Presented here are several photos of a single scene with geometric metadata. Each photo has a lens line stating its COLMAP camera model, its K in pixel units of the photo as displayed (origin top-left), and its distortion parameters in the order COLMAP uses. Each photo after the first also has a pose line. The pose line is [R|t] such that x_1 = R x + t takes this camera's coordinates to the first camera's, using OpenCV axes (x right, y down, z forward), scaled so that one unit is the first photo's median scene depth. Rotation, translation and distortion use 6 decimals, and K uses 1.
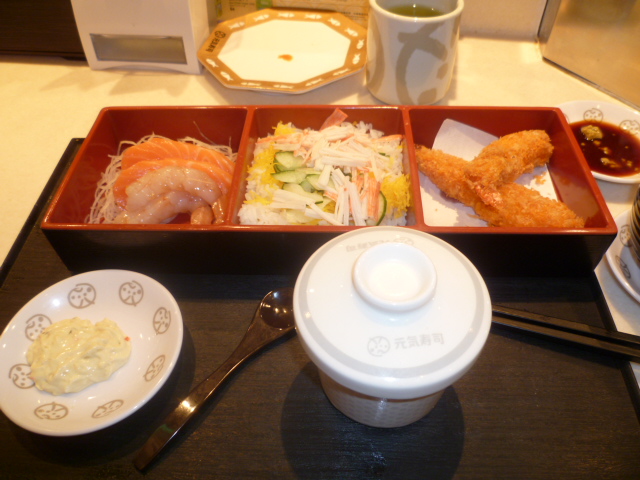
lens RADIAL K [[522.9, 0, 320.0], [0, 522.9, 240.0], [0, 0, 1]] dist [-0.046568, 0.004080]
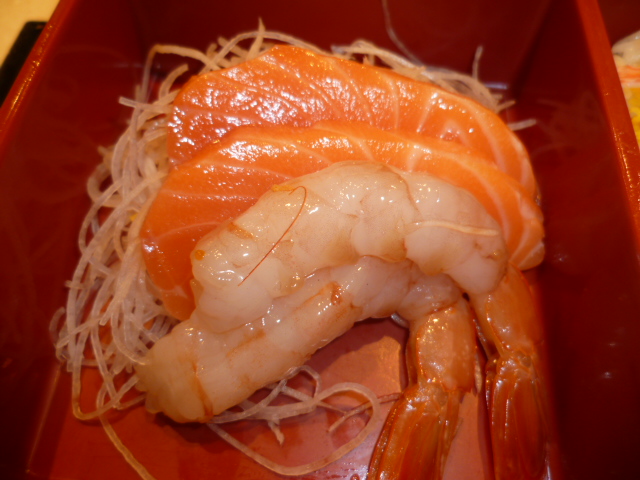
lens RADIAL K [[522.9, 0, 320.0], [0, 522.9, 240.0], [0, 0, 1]] dist [-0.046568, 0.004080]
pose [[0.998442, 0.055739, -0.002409, -0.273696], [-0.053858, 0.974219, 0.219080, -0.147205], [0.014558, -0.218609, 0.975704, 0.659241]]
